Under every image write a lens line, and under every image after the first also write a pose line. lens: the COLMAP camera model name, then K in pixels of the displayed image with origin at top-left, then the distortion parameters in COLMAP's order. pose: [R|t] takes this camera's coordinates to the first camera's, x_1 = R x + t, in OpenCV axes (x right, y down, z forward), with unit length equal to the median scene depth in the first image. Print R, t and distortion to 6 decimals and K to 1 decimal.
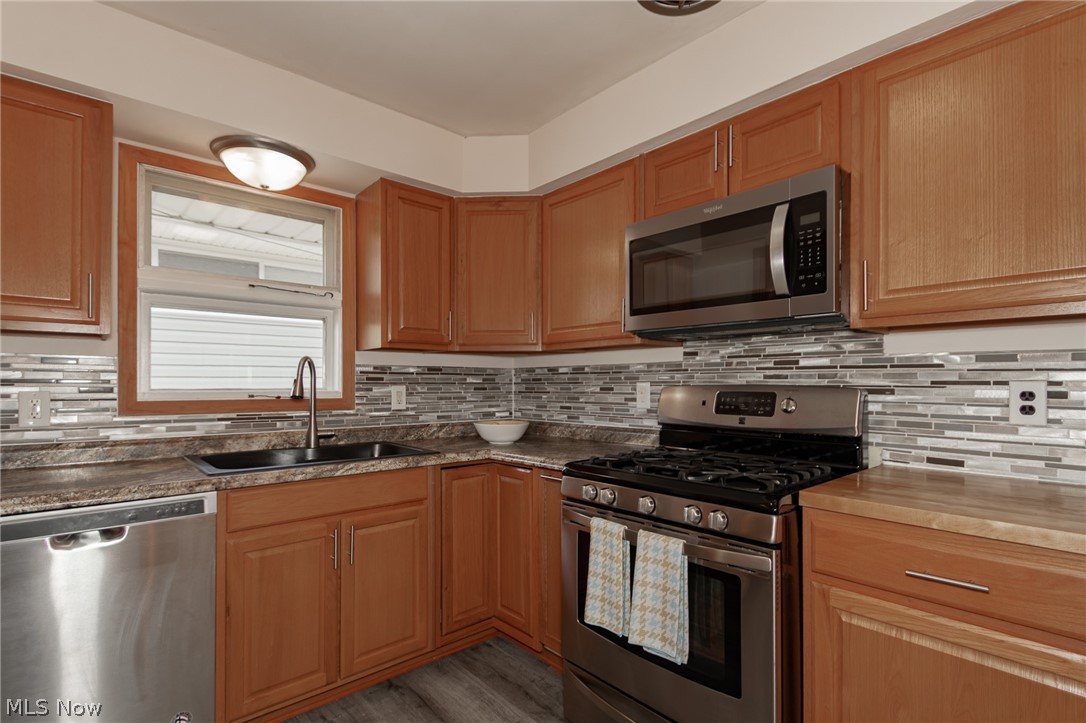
lens RADIAL K [[519.3, 0, 544.3], [0, 519.3, 379.4], [0, 0, 1]] dist [0.011874, -0.002304]
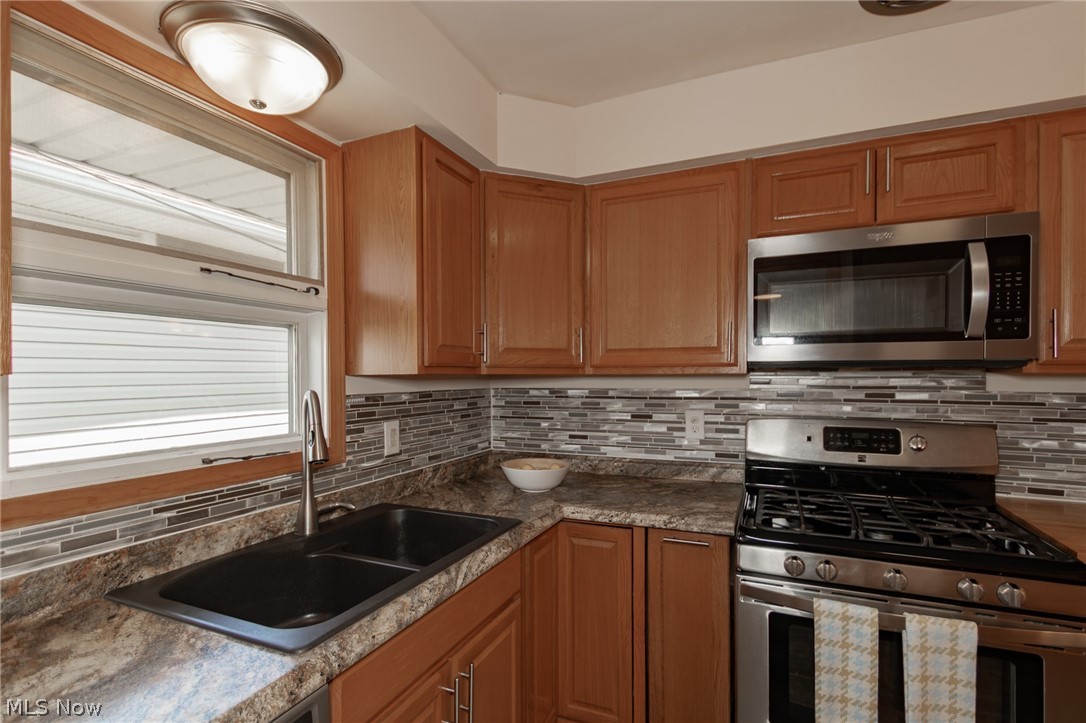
lens RADIAL K [[519.3, 0, 525.8], [0, 519.3, 373.2], [0, 0, 1]] dist [0.011874, -0.002304]
pose [[0.907197, -0.003447, 0.420691, -0.544265], [-0.000770, 0.999951, 0.009853, -0.080348], [-0.420705, -0.009263, 0.907150, 0.365413]]
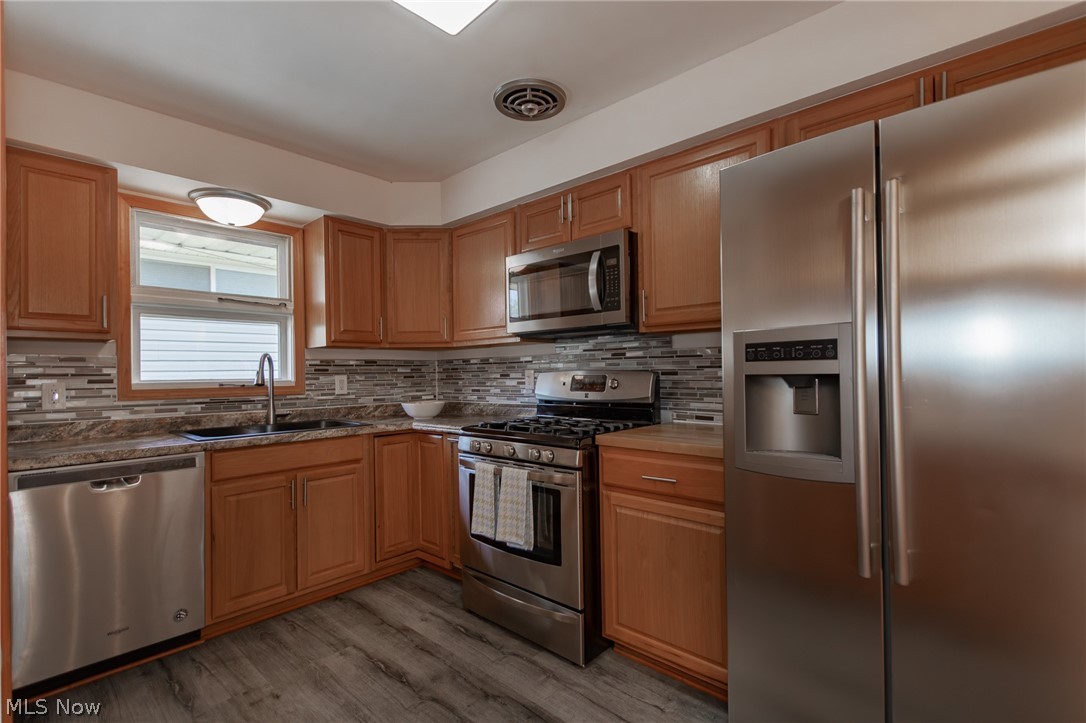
lens RADIAL K [[519.3, 0, 545.9], [0, 519.3, 368.9], [0, 0, 1]] dist [0.011874, -0.002304]
pose [[0.995762, -0.013853, 0.090917, 0.129626], [0.013935, 0.999903, -0.000259, 0.004960], [-0.090905, 0.001525, 0.995858, -0.389336]]
